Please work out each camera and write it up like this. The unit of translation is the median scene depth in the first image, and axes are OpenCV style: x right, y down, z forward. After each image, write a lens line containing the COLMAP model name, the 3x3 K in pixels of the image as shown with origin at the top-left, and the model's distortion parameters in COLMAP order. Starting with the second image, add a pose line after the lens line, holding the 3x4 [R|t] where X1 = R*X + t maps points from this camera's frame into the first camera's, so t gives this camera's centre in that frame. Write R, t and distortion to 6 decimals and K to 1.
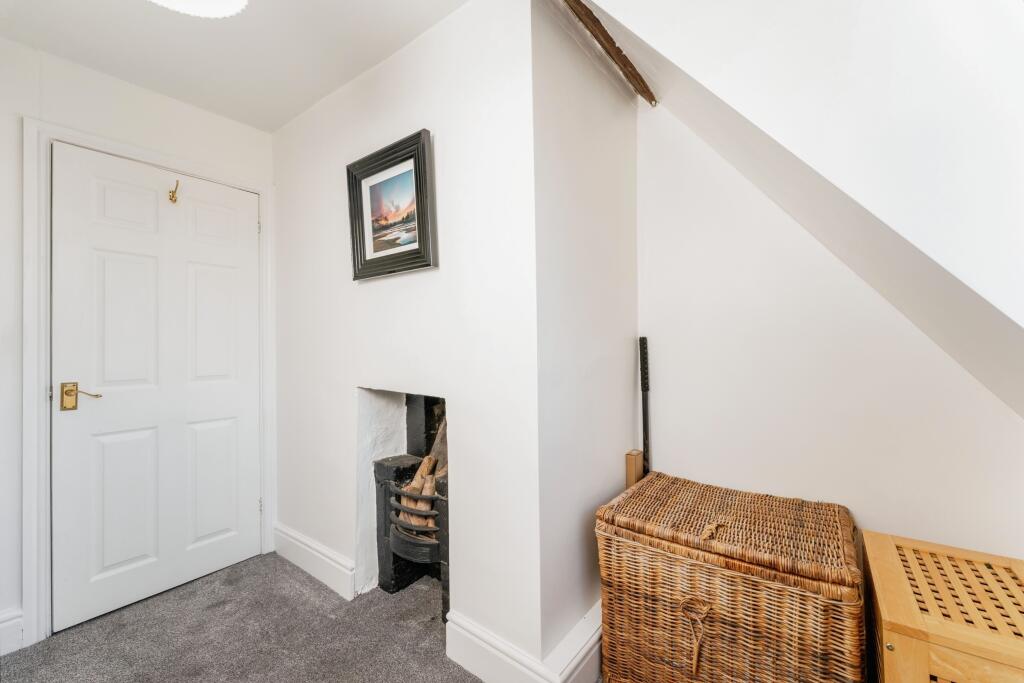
lens RADIAL K [[413.6, 0, 512.0], [0, 413.6, 341.5], [0, 0, 1]] dist [0.000182, 0.000098]
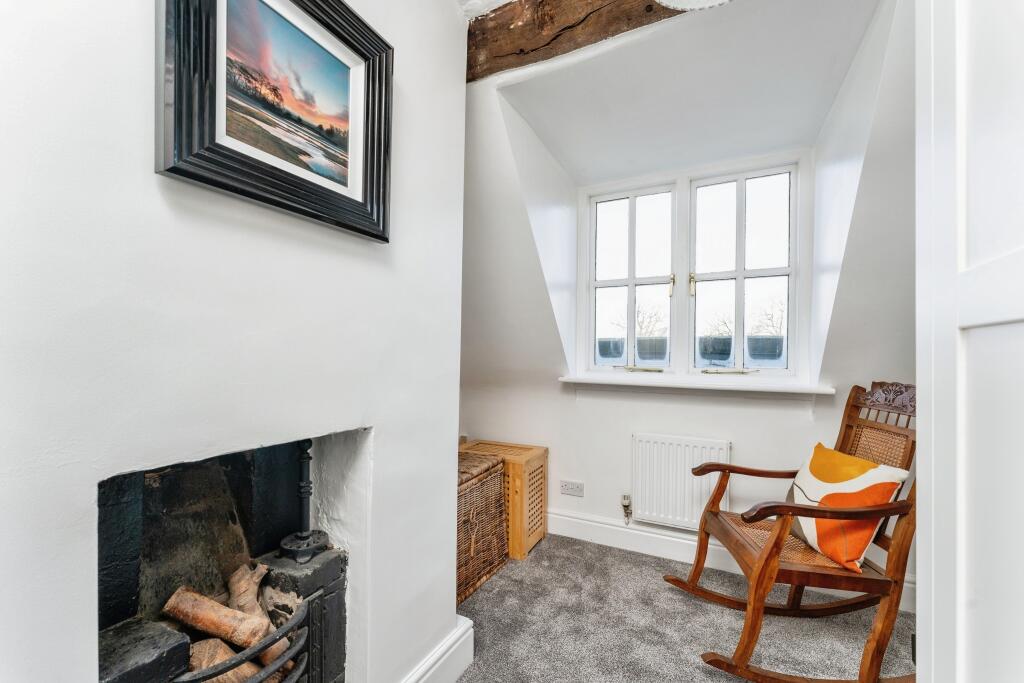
lens RADIAL K [[413.6, 0, 512.0], [0, 413.6, 341.5], [0, 0, 1]] dist [0.000182, 0.000098]
pose [[-0.182438, 0.023378, 0.982939, -0.839275], [-0.014930, 0.999536, -0.026544, 0.004255], [-0.983104, -0.019518, -0.182004, 0.824455]]
